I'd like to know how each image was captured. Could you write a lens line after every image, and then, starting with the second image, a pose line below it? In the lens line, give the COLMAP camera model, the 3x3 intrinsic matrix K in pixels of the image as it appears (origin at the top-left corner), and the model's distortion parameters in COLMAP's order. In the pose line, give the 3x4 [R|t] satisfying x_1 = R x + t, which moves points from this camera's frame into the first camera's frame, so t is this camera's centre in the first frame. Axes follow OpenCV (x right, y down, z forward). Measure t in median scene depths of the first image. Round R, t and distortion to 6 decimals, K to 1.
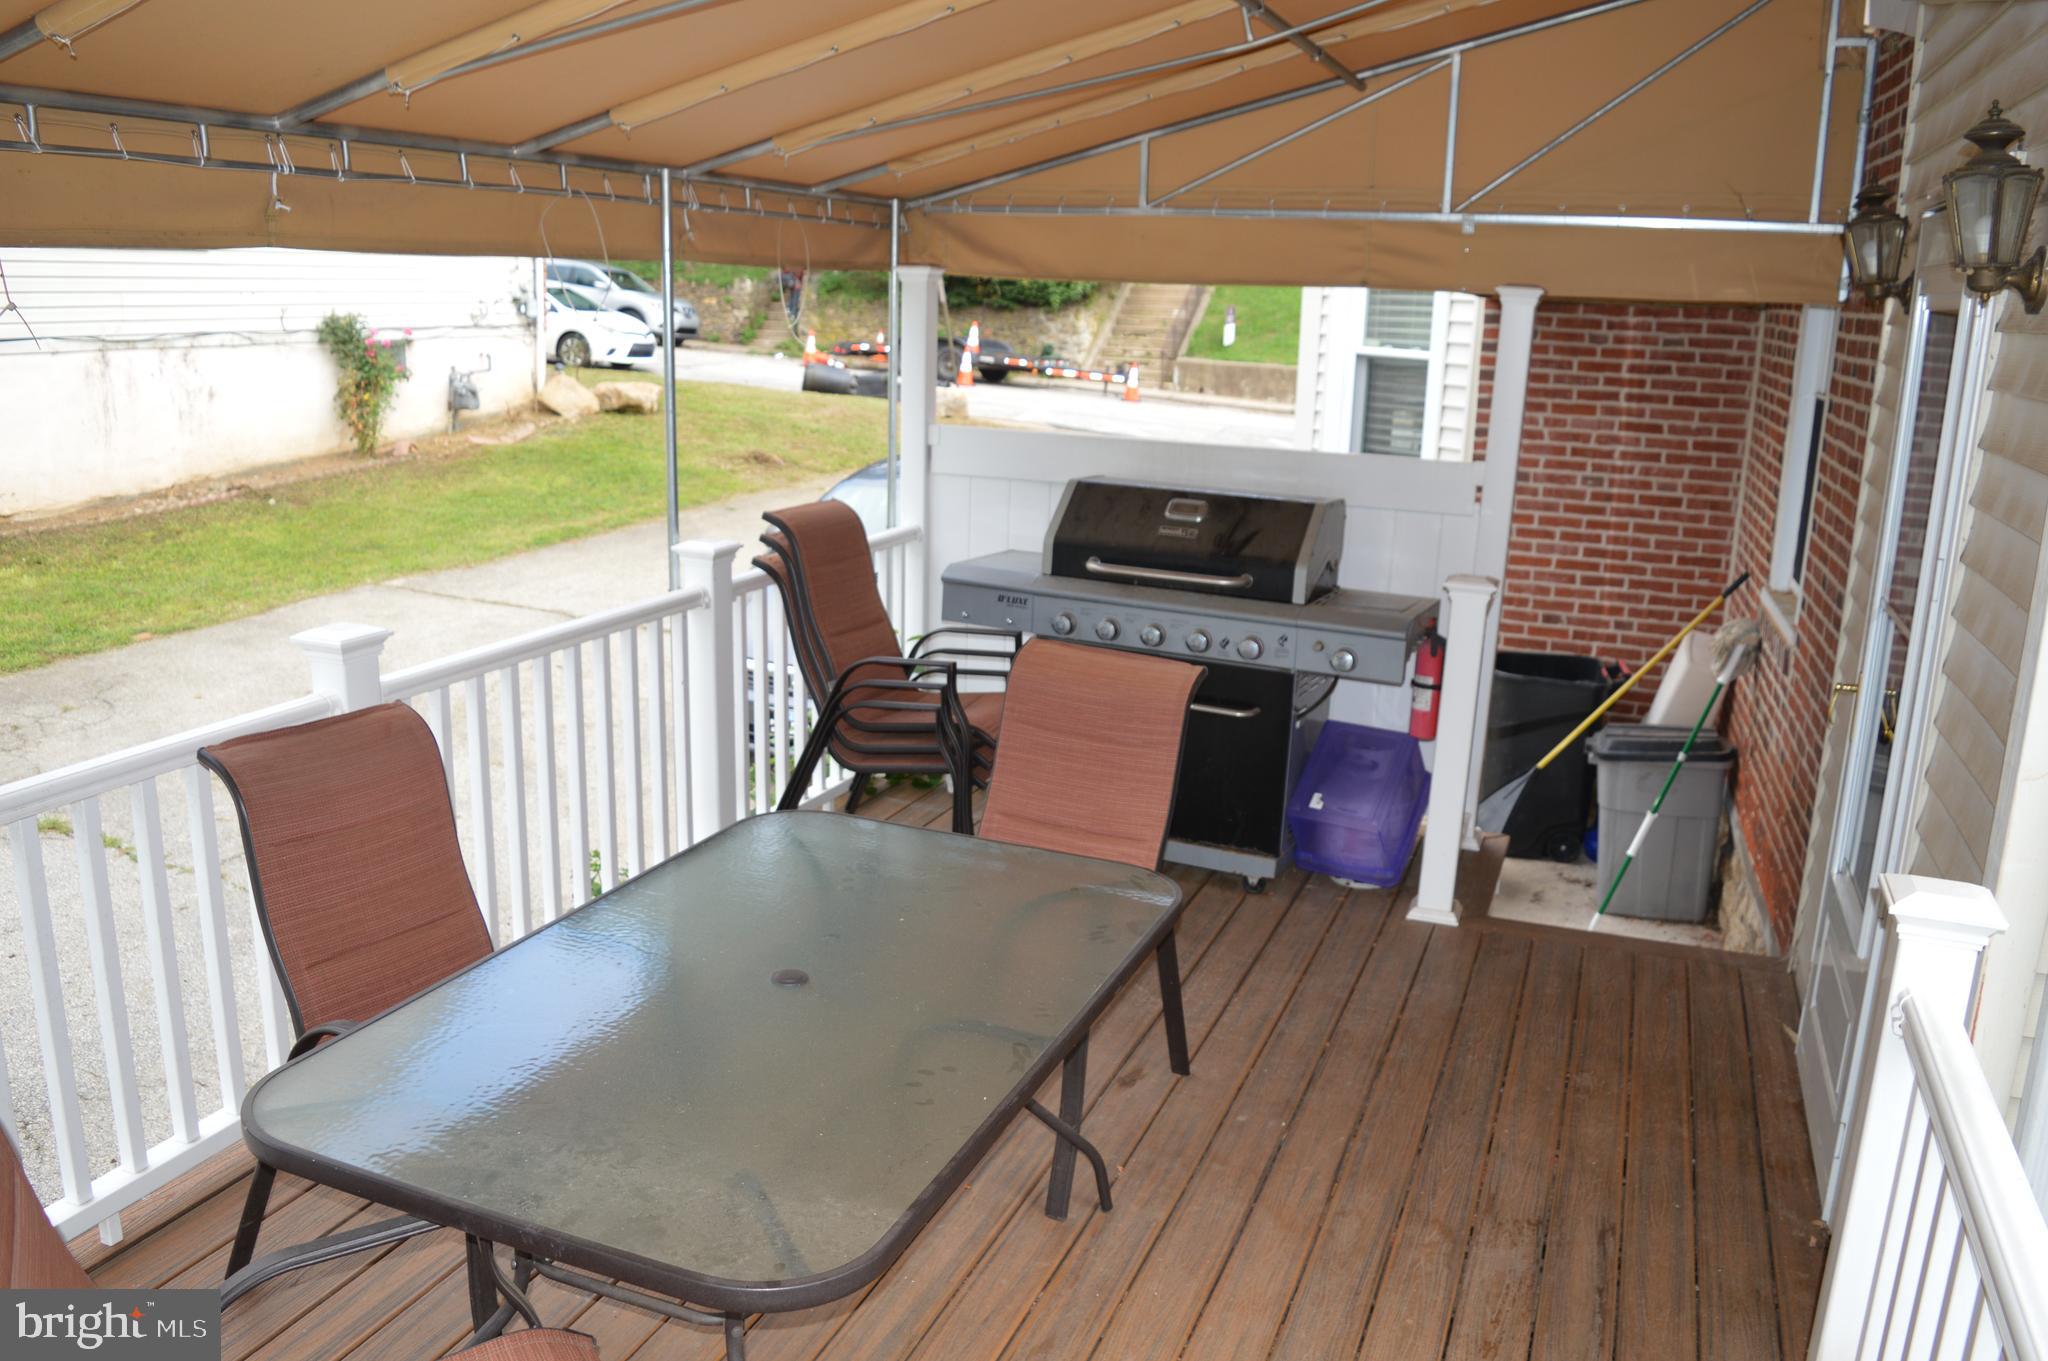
lens RADIAL K [[1618.2, 0, 1020.6], [0, 1618.2, 684.5], [0, 0, 1]] dist [-0.095980, 0.023854]
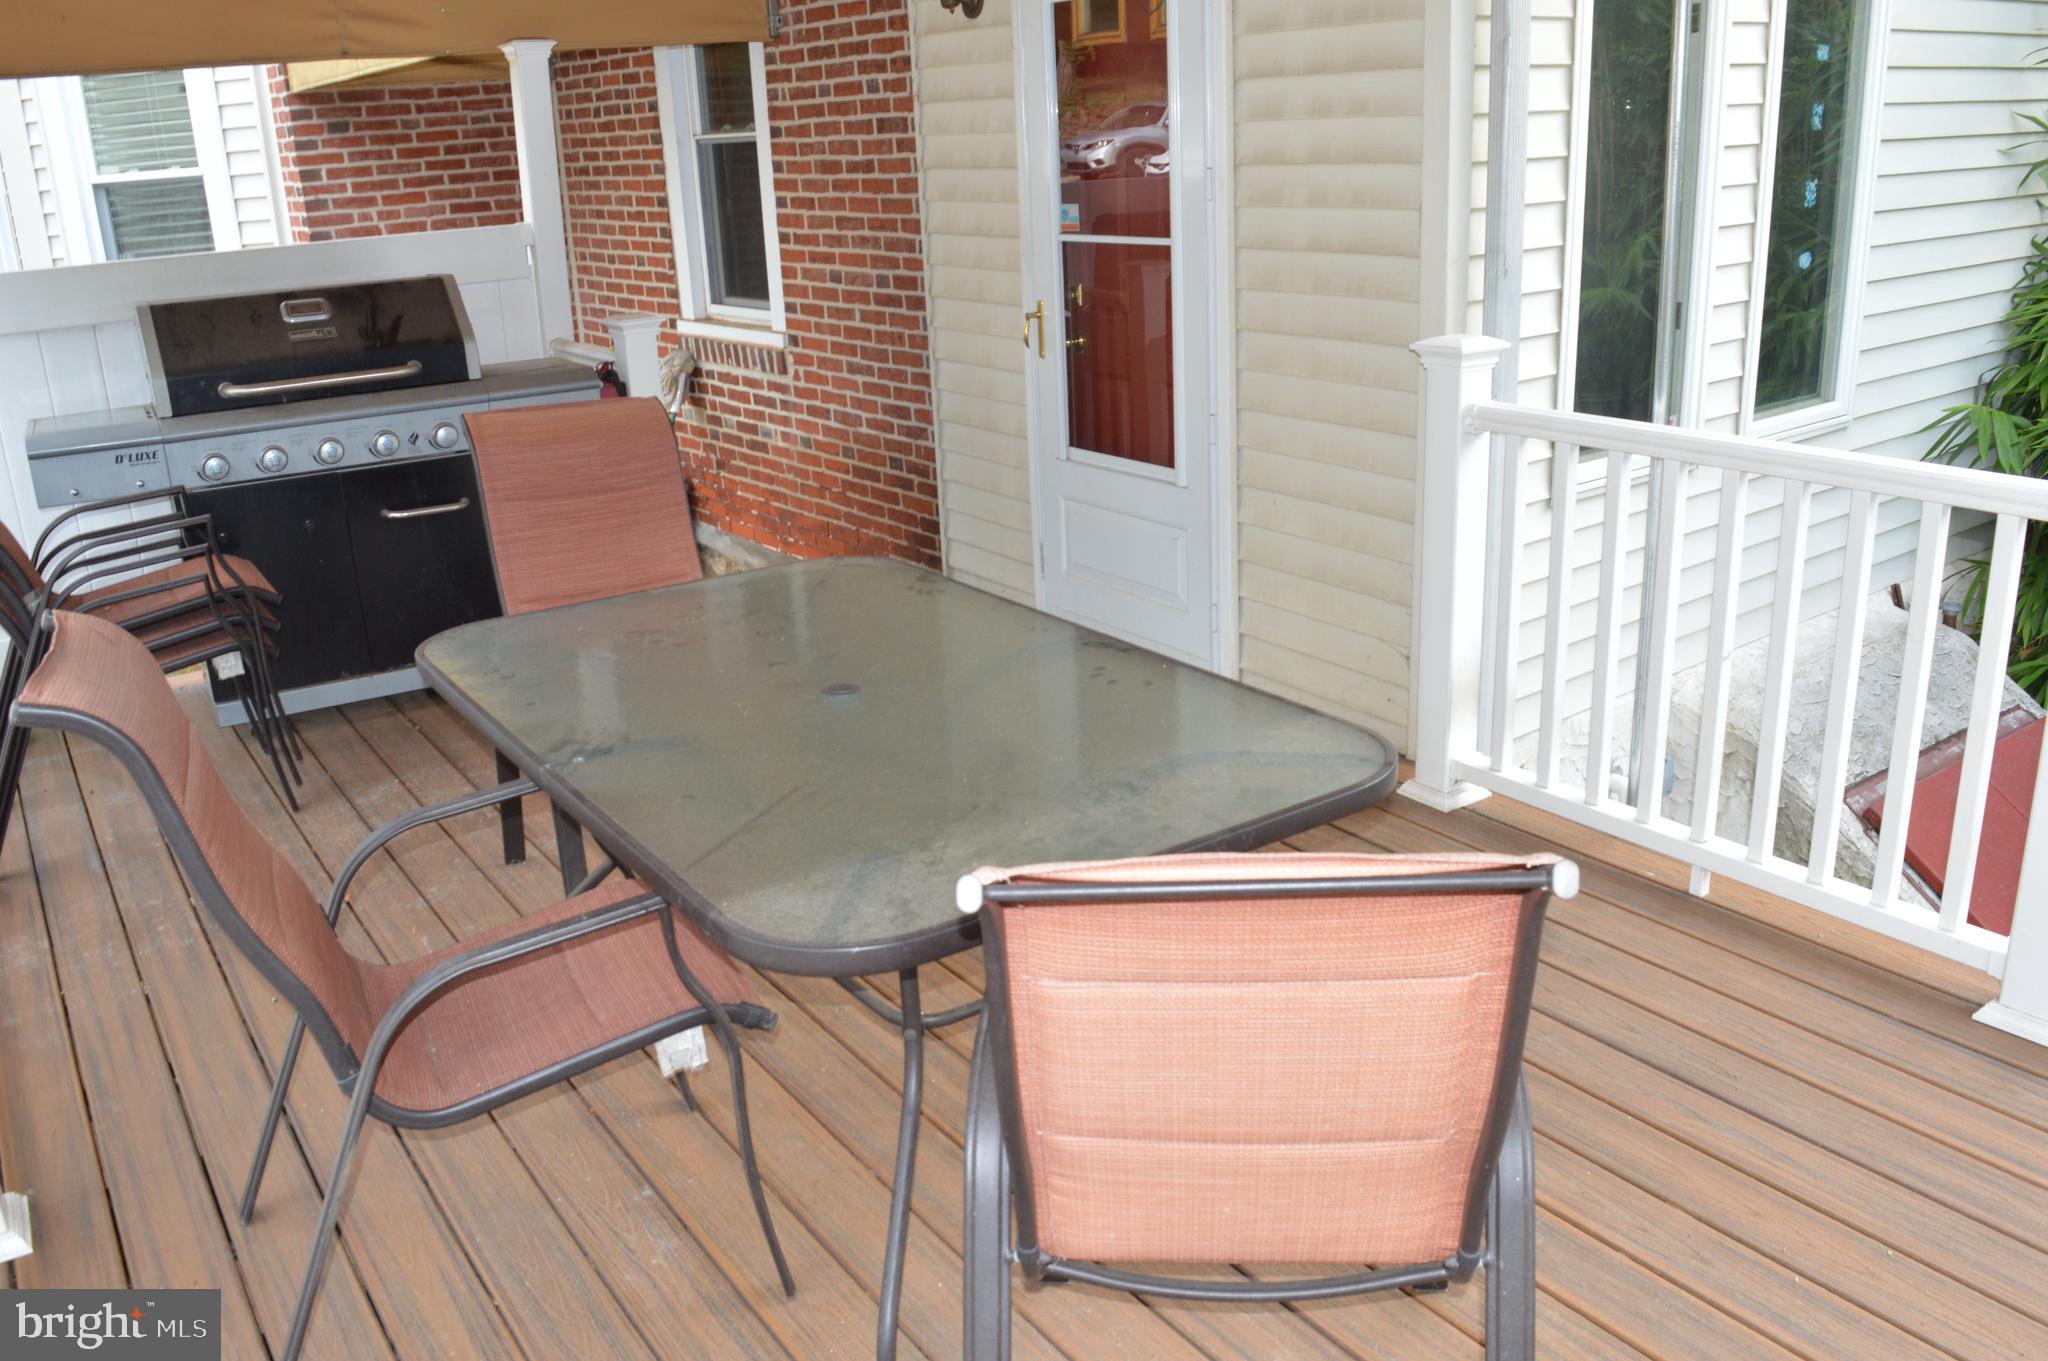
lens RADIAL K [[1618.2, 0, 1025.6], [0, 1618.2, 681.0], [0, 0, 1]] dist [-0.095980, 0.023854]
pose [[0.558457, -0.323042, 0.764048, -0.398178], [0.257909, 0.943026, 0.210204, 0.003612], [-0.788422, 0.079665, 0.609955, 0.172539]]
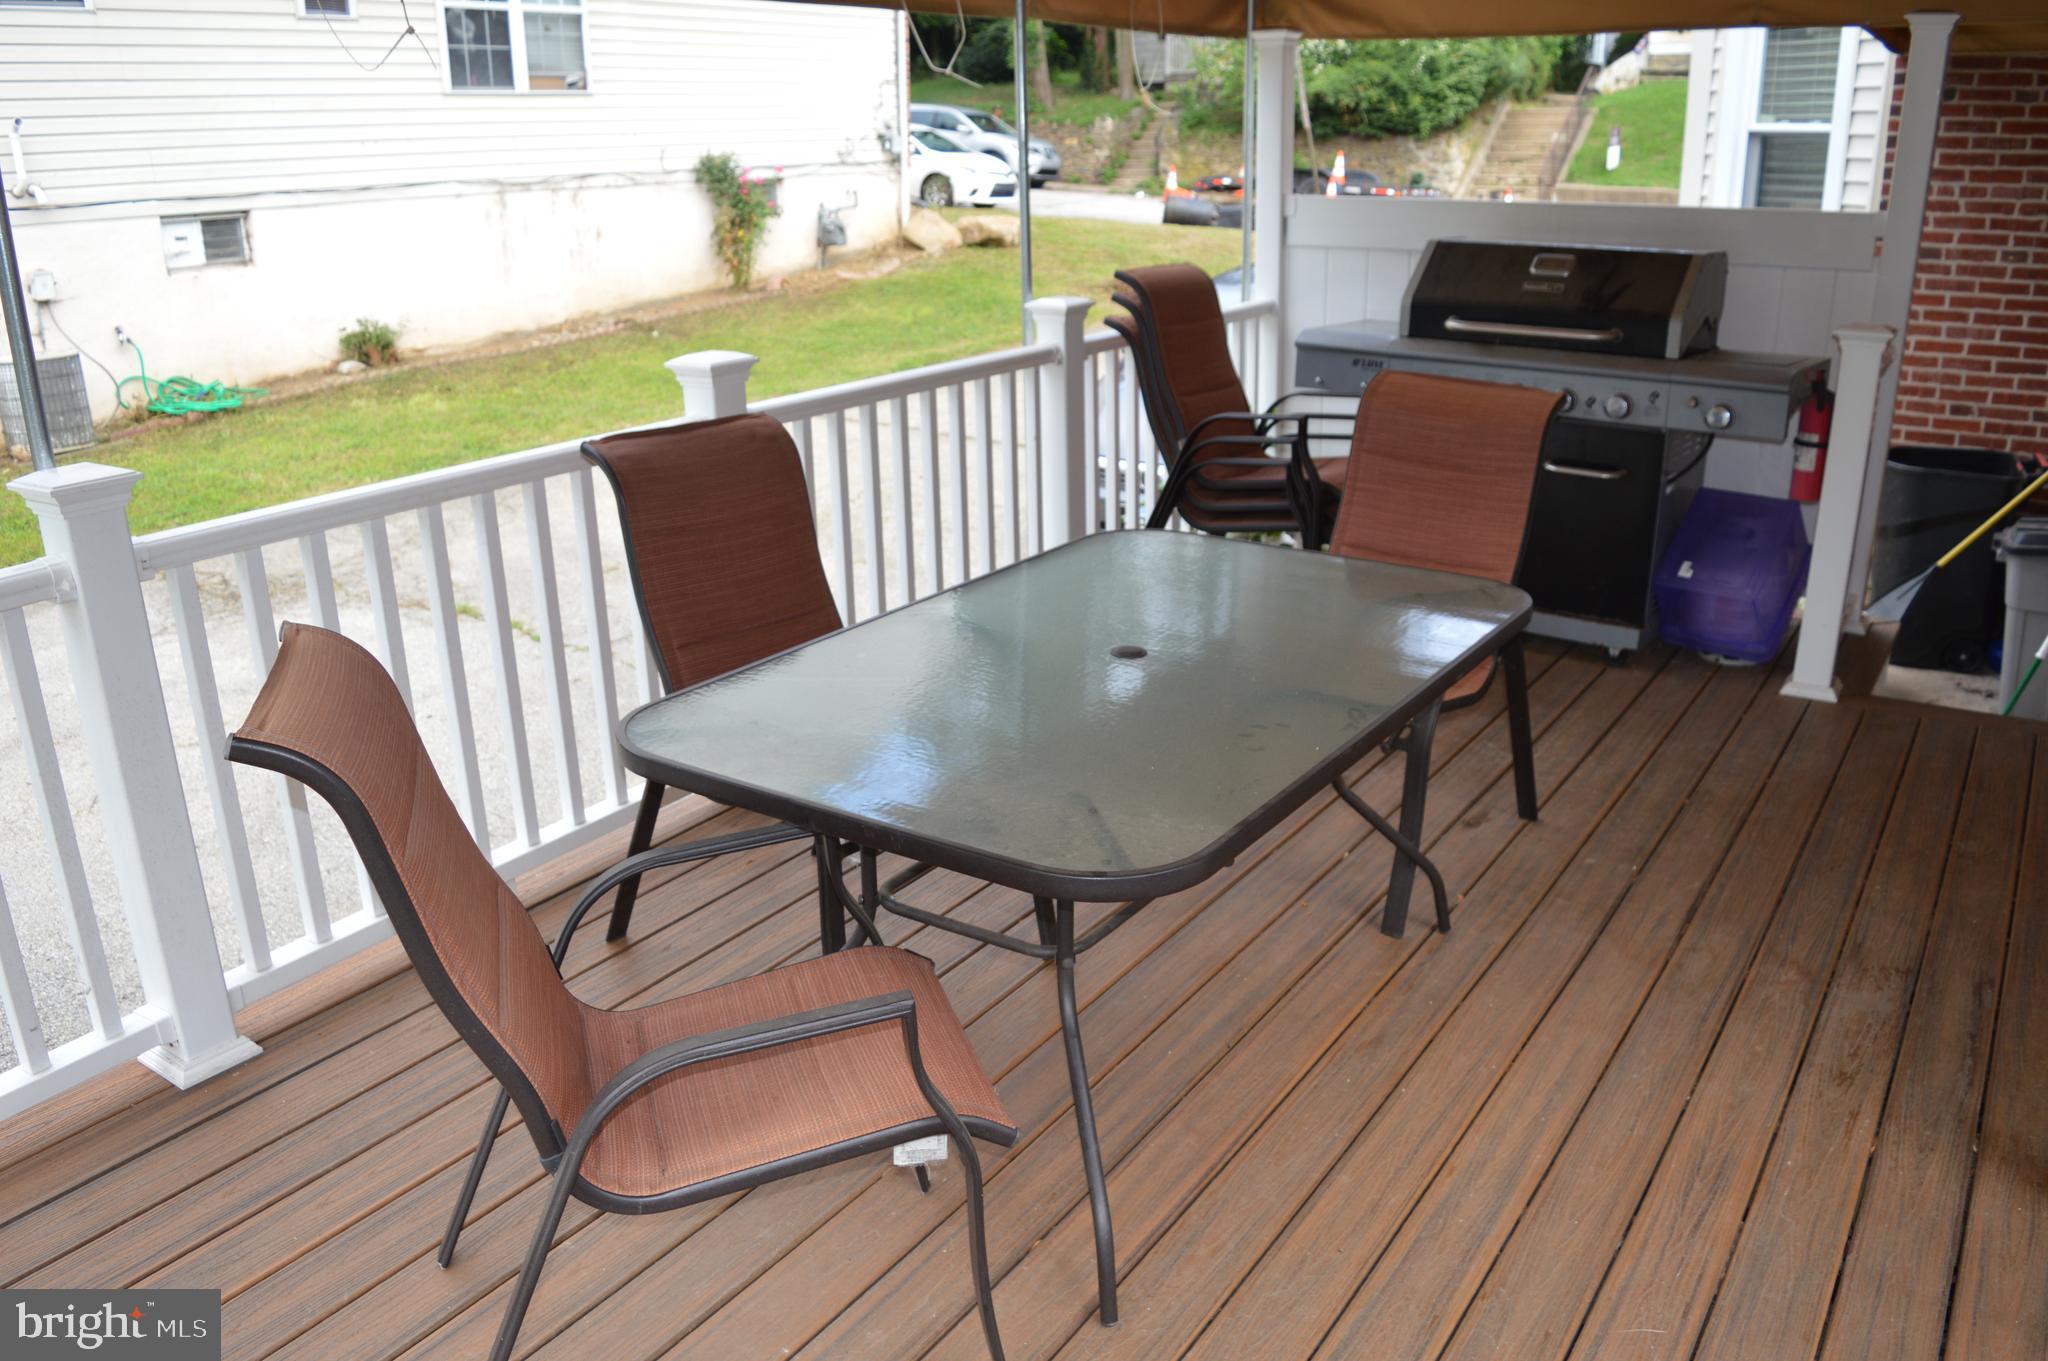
lens RADIAL K [[1618.2, 0, 1021.5], [0, 1618.2, 682.9], [0, 0, 1]] dist [-0.095980, 0.023854]
pose [[0.975682, 0.024570, -0.217809, 0.006798], [-0.005339, 0.996067, 0.088442, 0.055673], [0.219125, -0.085128, 0.971976, -0.005257]]
